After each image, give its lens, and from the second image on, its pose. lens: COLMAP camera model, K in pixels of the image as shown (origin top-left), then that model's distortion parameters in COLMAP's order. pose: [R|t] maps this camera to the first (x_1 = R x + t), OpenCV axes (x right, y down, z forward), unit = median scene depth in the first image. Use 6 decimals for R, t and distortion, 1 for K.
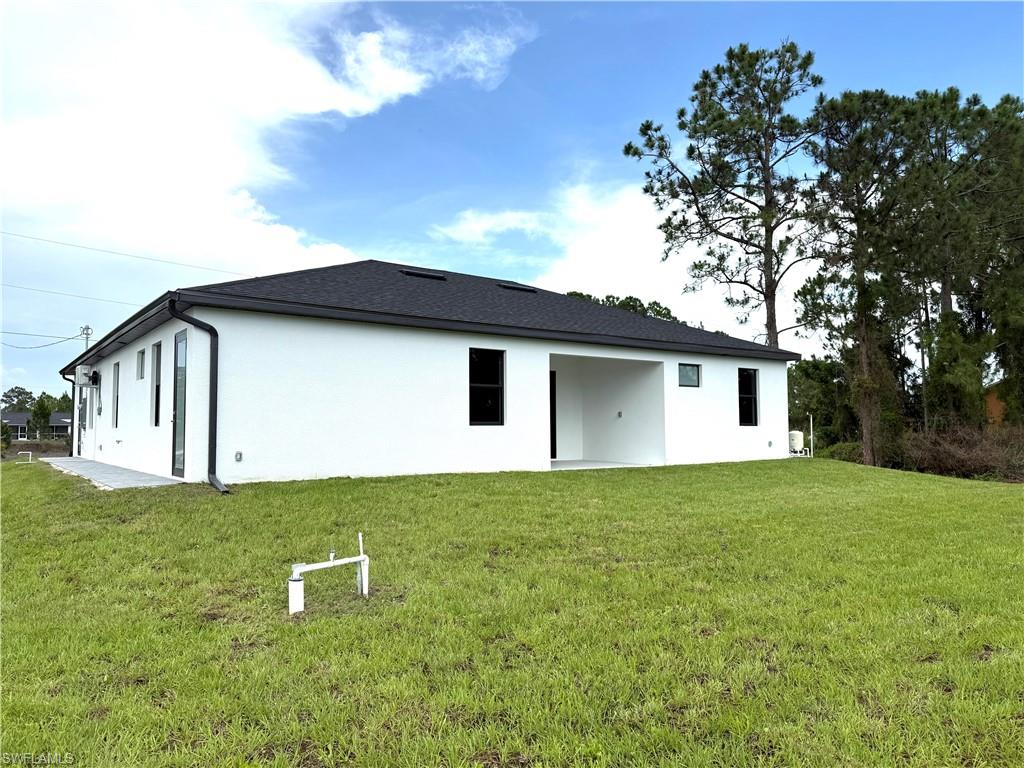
lens RADIAL K [[716.6, 0, 513.7], [0, 716.6, 393.0], [0, 0, 1]] dist [0.058419, -0.075298]
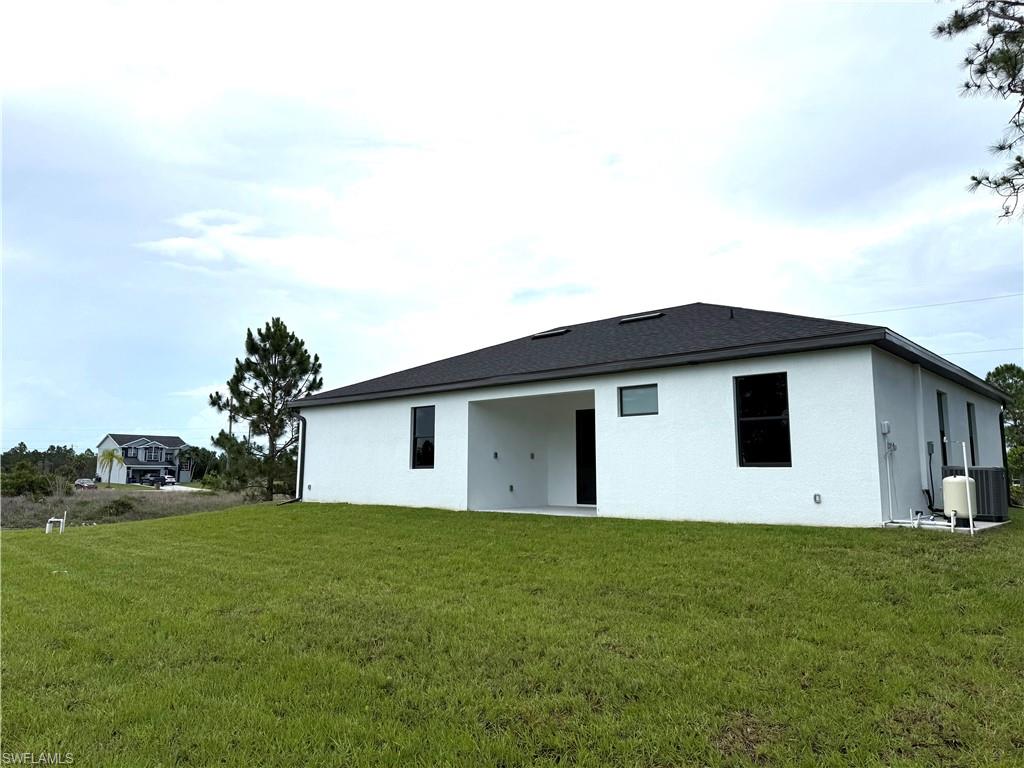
lens RADIAL K [[716.6, 0, 511.4], [0, 716.6, 380.7], [0, 0, 1]] dist [0.058419, -0.075298]
pose [[0.198607, -0.120549, -0.972637, 0.715142], [0.051125, 0.992330, -0.112550, 0.024545], [0.978745, -0.027373, 0.203247, 0.532606]]
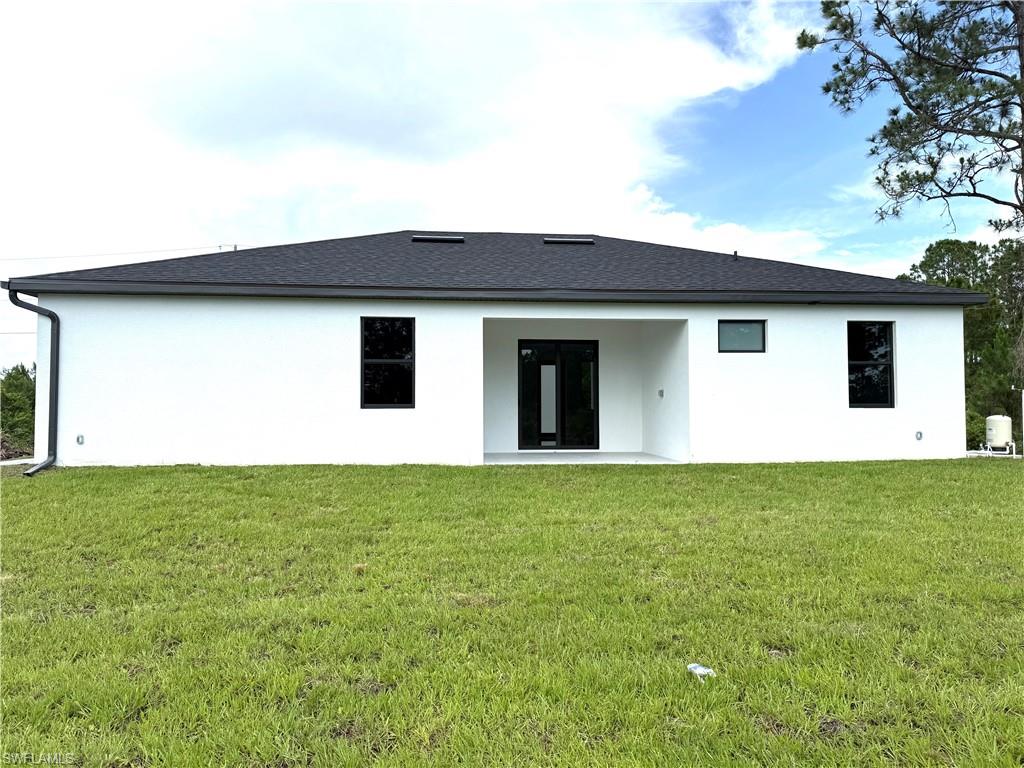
lens RADIAL K [[716.6, 0, 511.8], [0, 716.6, 380.2], [0, 0, 1]] dist [0.058419, -0.075298]
pose [[0.856089, -0.021895, -0.516364, 0.308882], [0.025310, 0.999680, -0.000427, 0.009739], [0.516208, -0.012704, 0.856369, 0.209190]]
